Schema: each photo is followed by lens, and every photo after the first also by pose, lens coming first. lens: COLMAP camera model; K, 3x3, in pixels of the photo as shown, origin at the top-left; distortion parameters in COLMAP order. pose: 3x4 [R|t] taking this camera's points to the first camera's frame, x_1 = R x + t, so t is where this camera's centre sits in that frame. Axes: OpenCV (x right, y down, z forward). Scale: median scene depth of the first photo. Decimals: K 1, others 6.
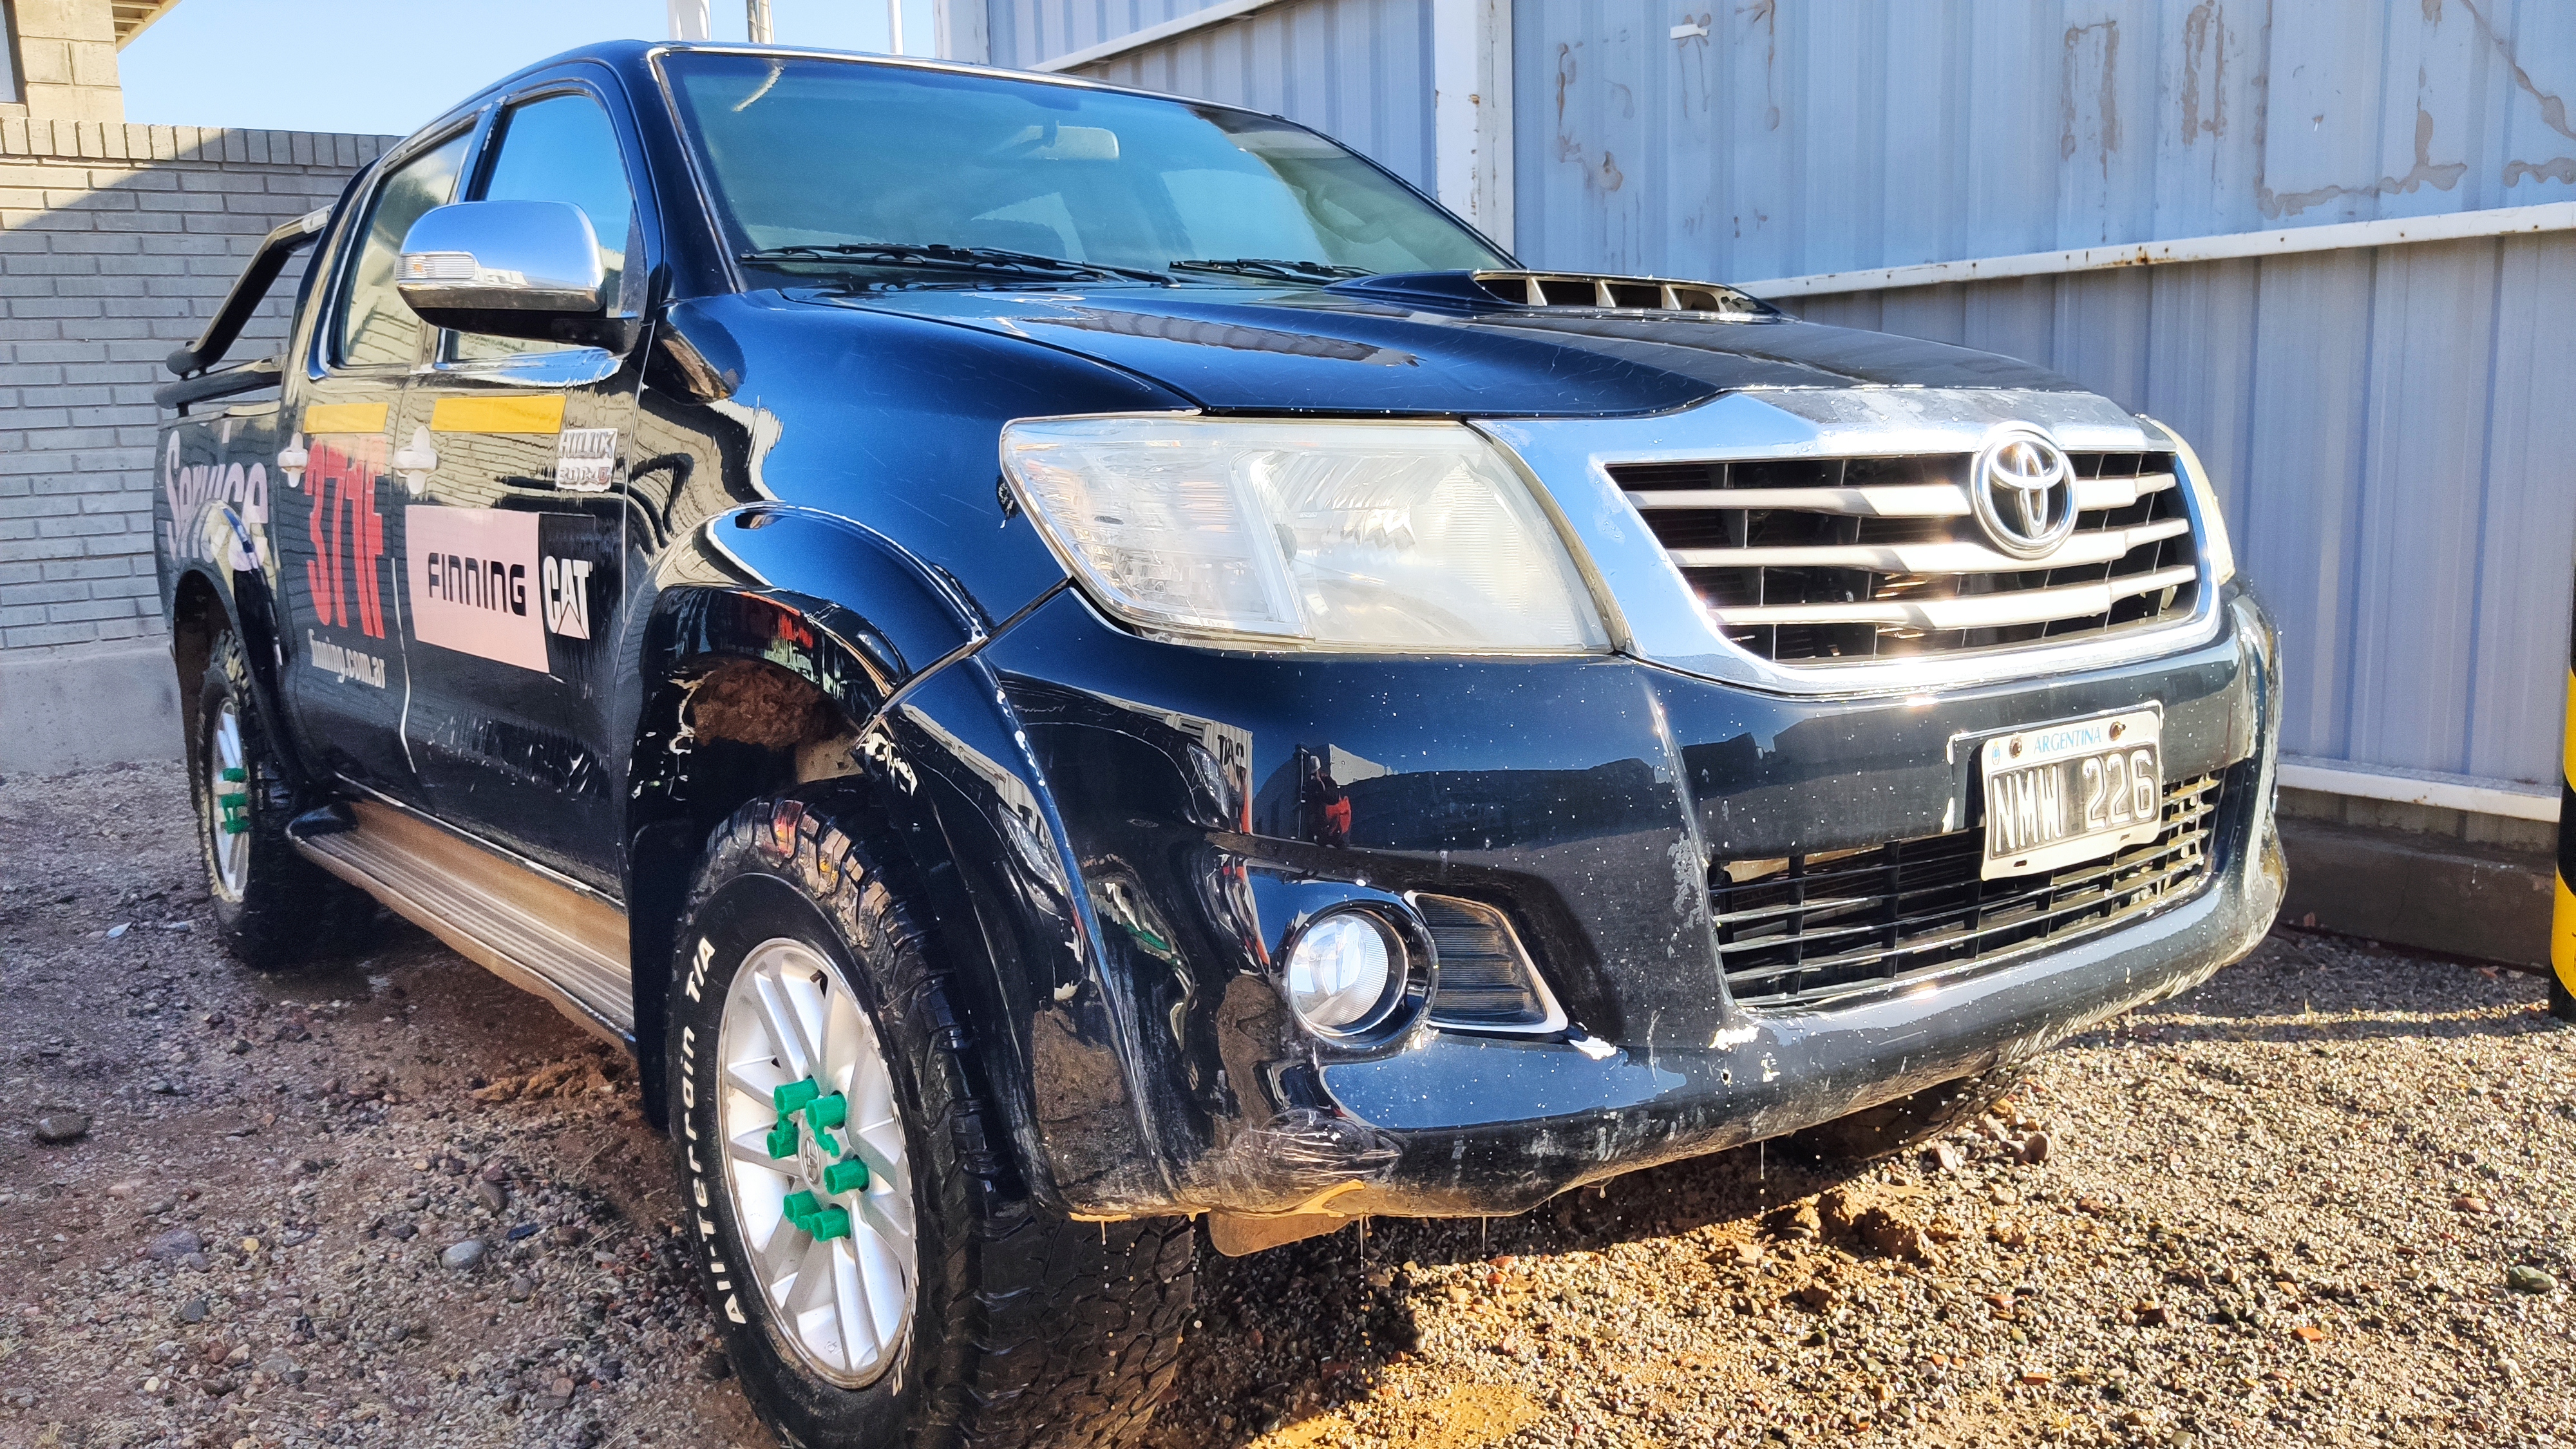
lens RADIAL K [[2006.7, 0, 1284.2], [0, 2006.7, 757.8], [0, 0, 1]] dist [0.004179, -0.001215]
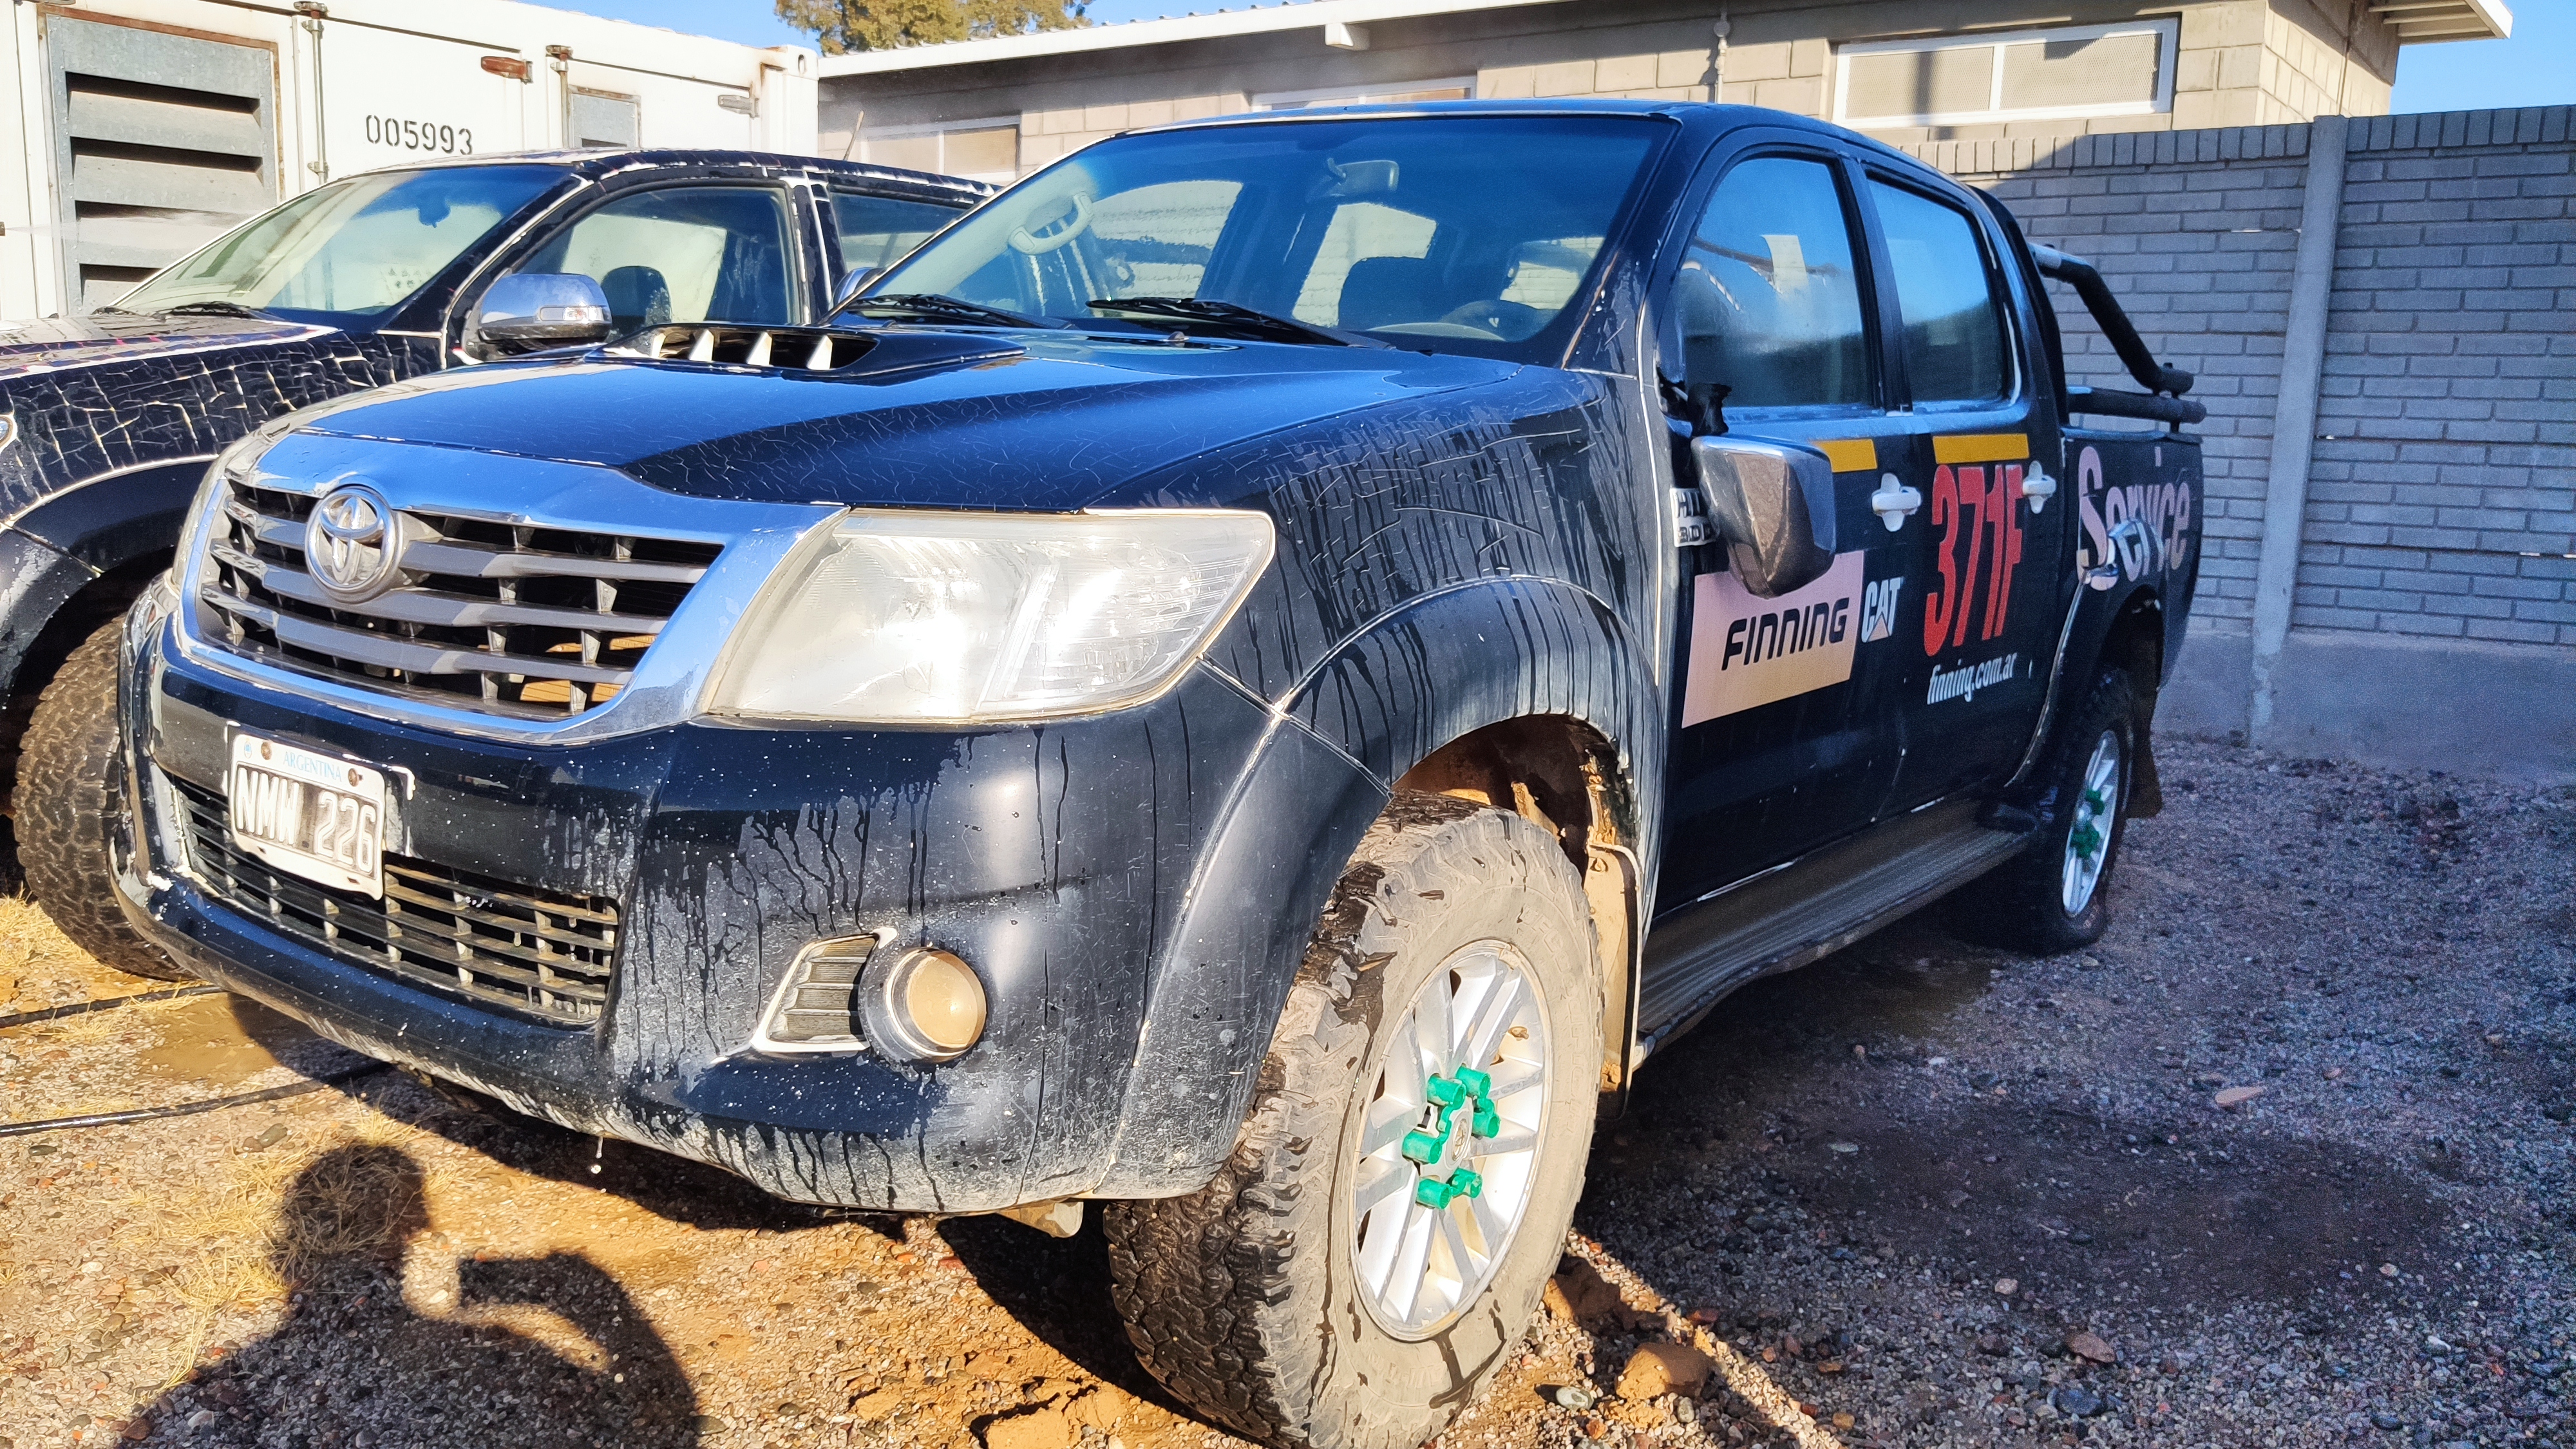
lens RADIAL K [[2041.9, 0, 1288.0], [0, 2041.9, 724.5], [0, 0, 1]] dist [-0.002751, -0.000039]
pose [[0.288173, 0.197496, -0.936991, 1.142044], [-0.200939, 0.969186, 0.142483, -0.213914], [0.936258, 0.147218, 0.318978, 0.819843]]
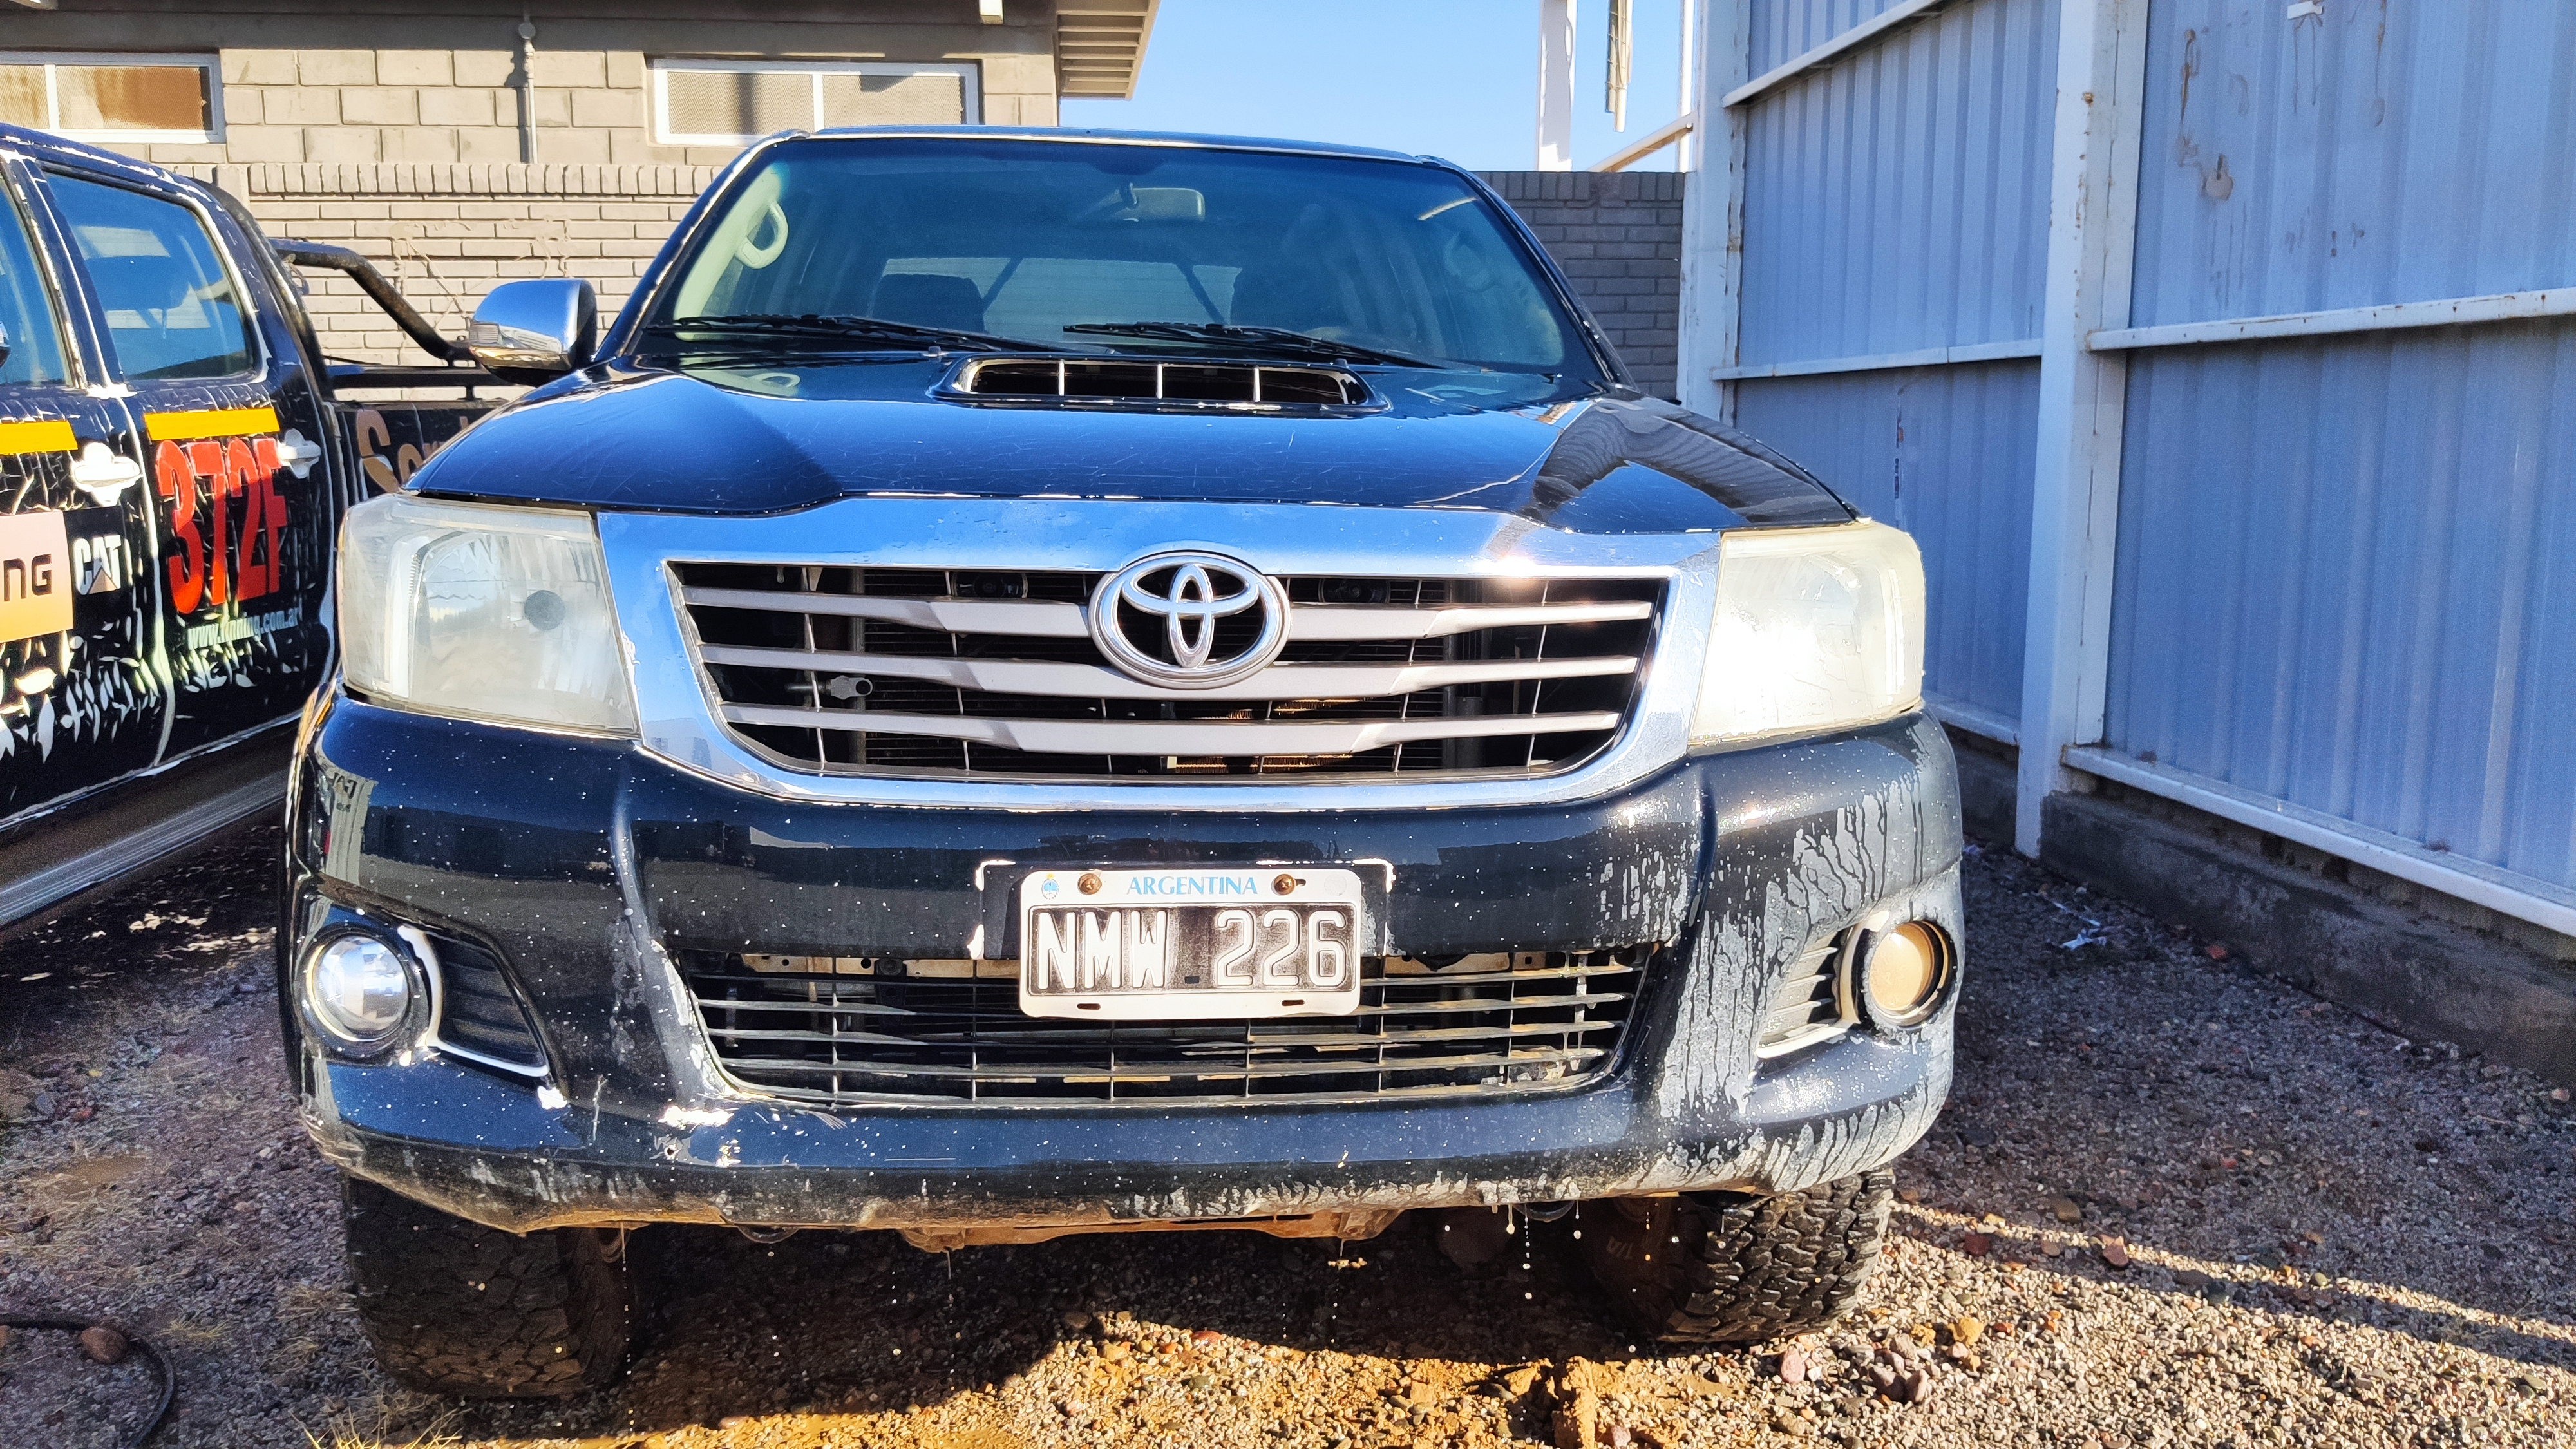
lens RADIAL K [[2022.5, 0, 1288.0], [0, 2022.5, 724.5], [0, 0, 1]] dist [0.015635, 0.000344]
pose [[0.856788, 0.108292, -0.504170, 0.640611], [-0.114090, 0.993280, 0.019465, -0.076216], [0.502890, 0.040843, 0.863385, 0.152090]]
